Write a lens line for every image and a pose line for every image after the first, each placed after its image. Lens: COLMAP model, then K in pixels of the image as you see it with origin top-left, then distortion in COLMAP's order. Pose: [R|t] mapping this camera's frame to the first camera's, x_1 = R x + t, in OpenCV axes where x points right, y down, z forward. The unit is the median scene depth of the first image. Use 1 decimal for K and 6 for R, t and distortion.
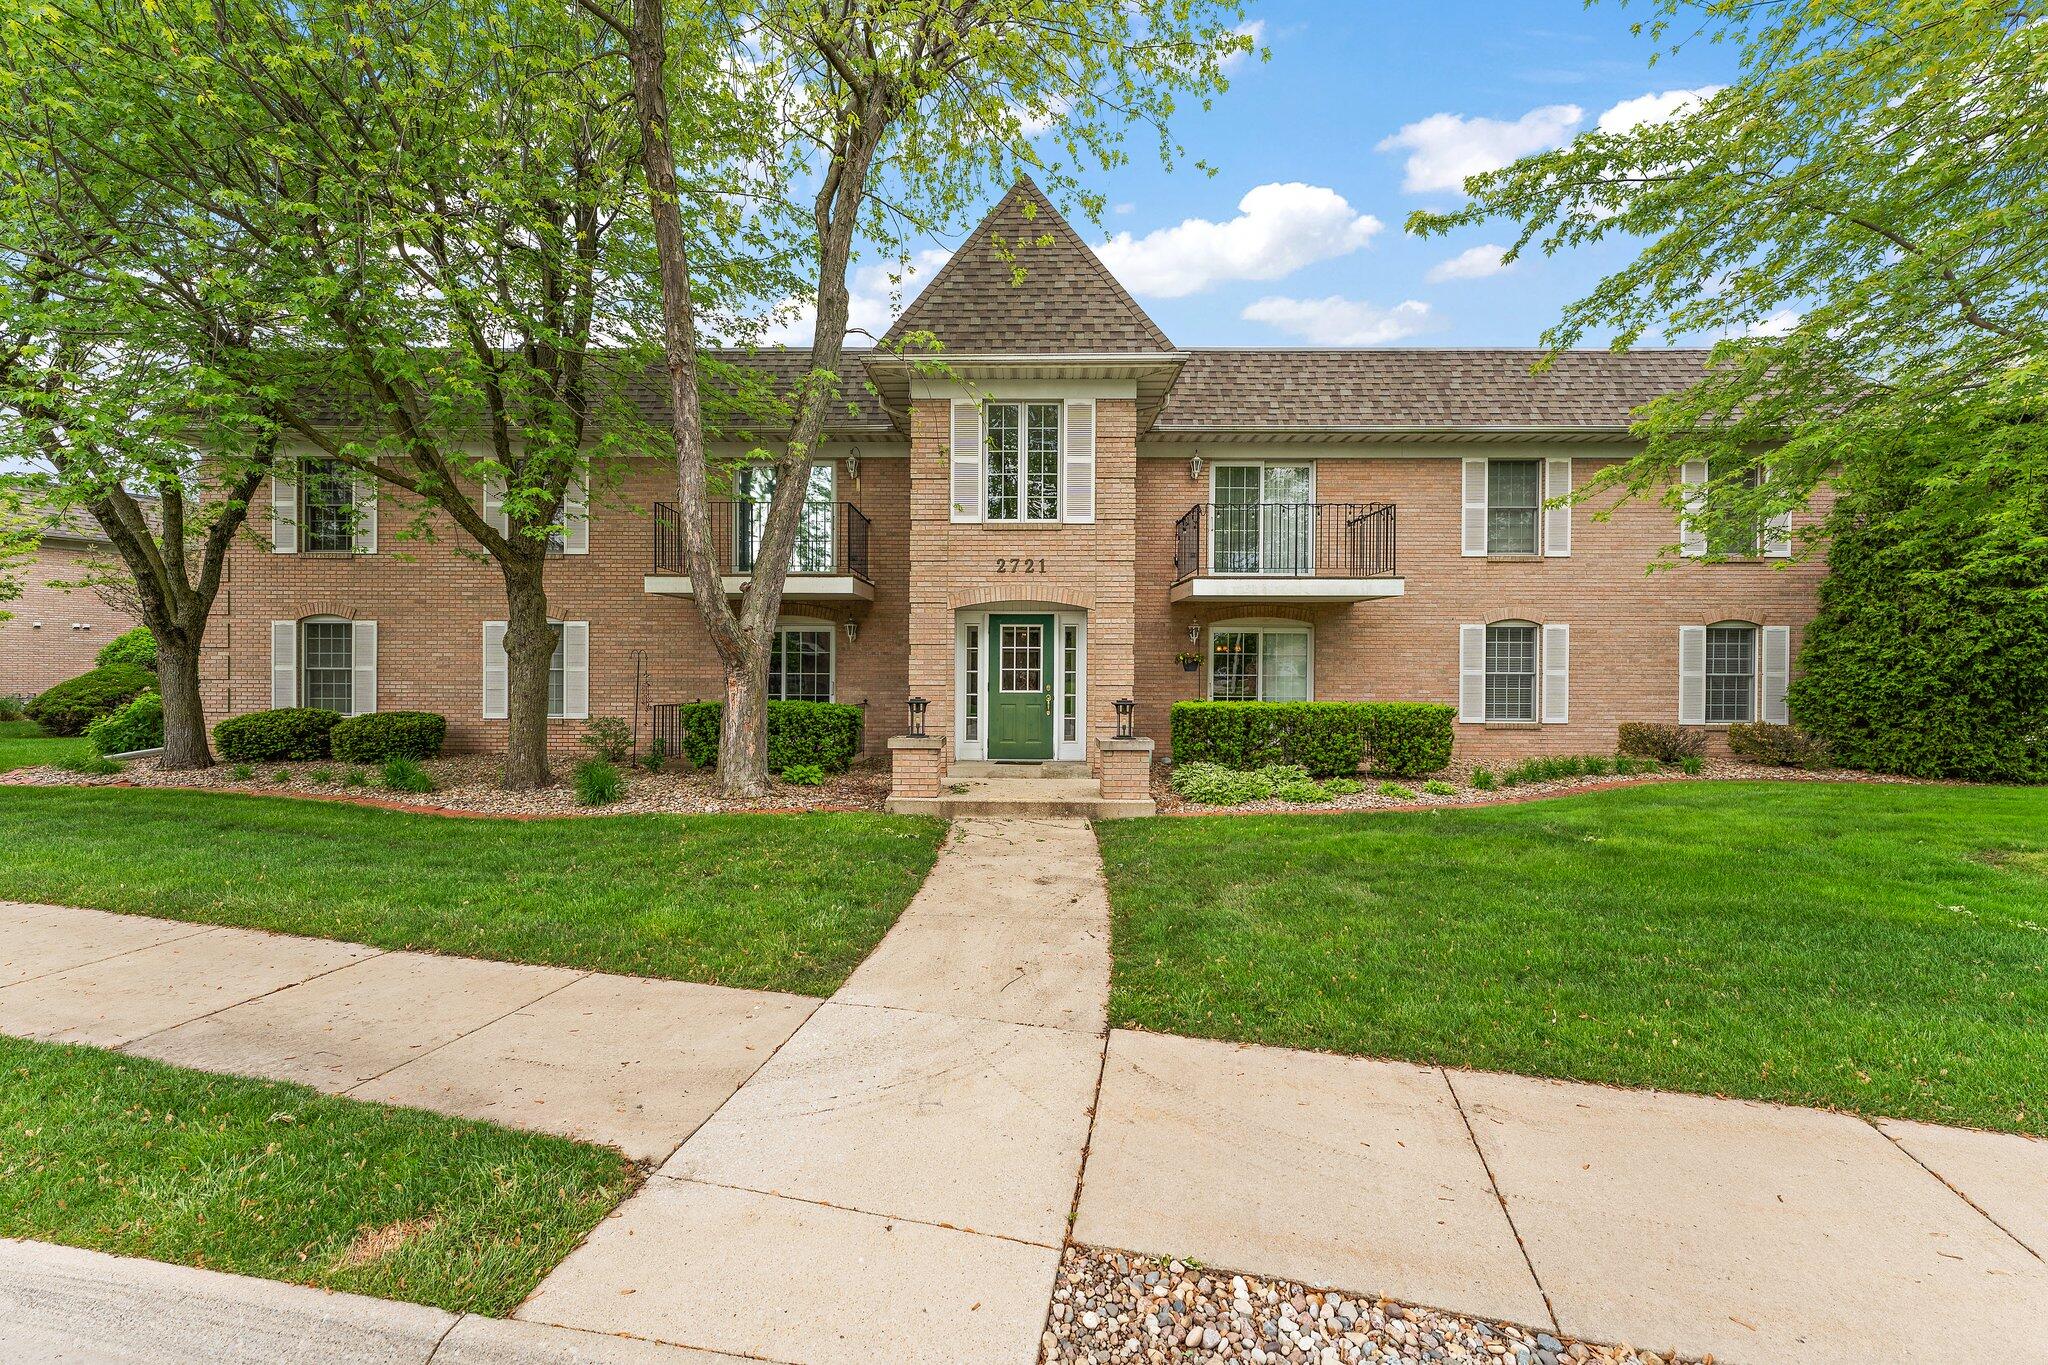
lens RADIAL K [[832.2, 0, 1020.4], [0, 832.2, 678.7], [0, 0, 1]] dist [0.001295, 0.000345]
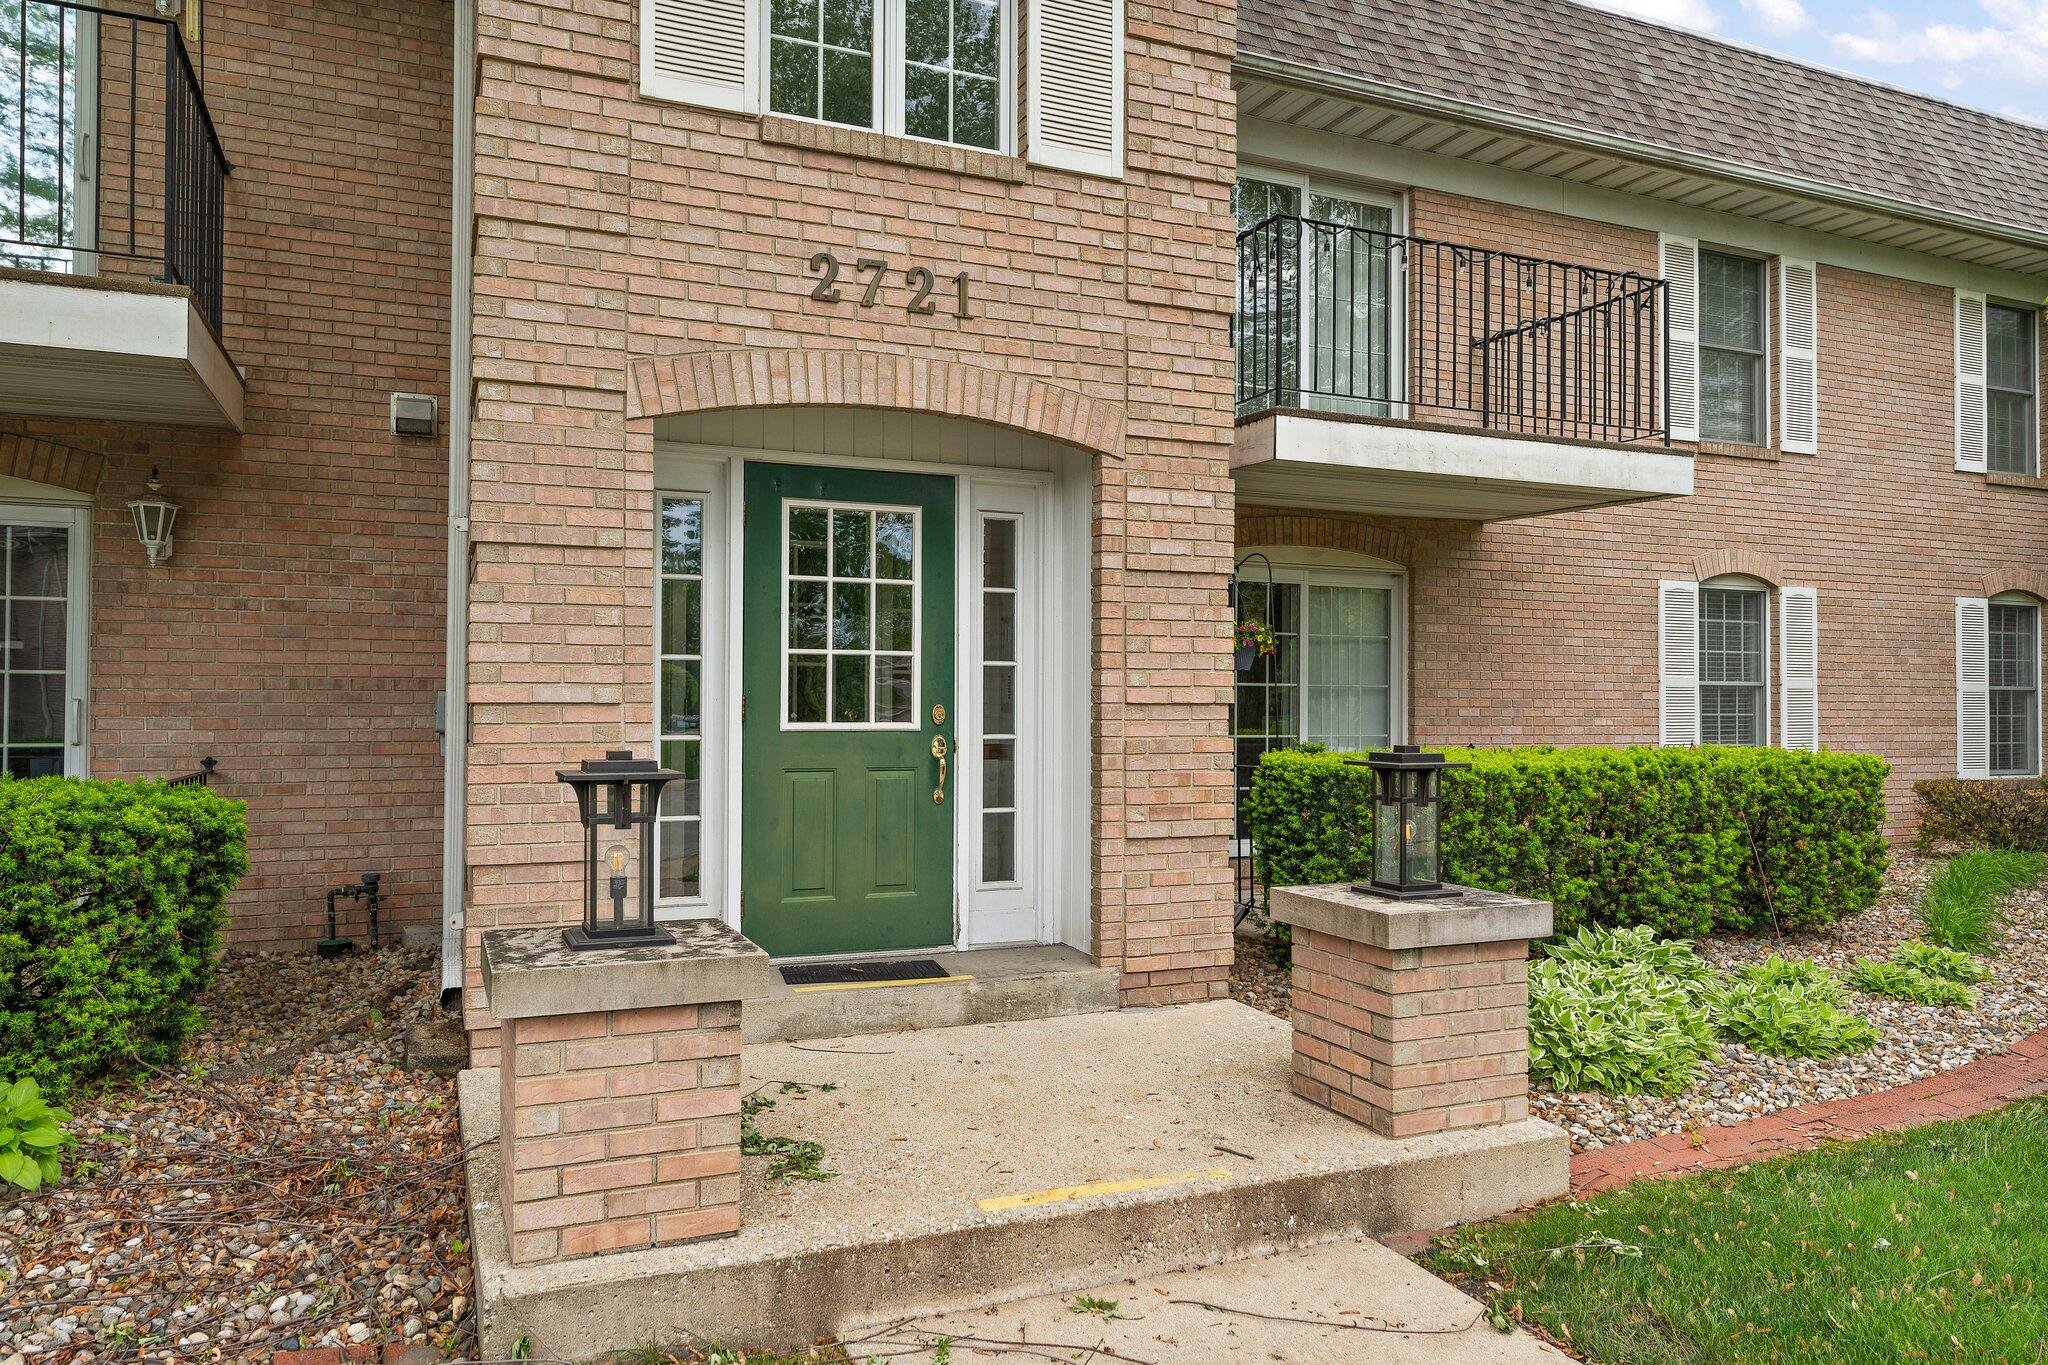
lens RADIAL K [[1361.5, 0, 1028.8], [0, 1361.5, 691.5], [0, 0, 1]] dist [-0.008842, -0.001626]
pose [[0.913632, 0.002787, 0.406532, -0.133464], [0.003199, 0.999896, -0.014044, 0.009279], [-0.406529, 0.014132, 0.913529, 0.507433]]
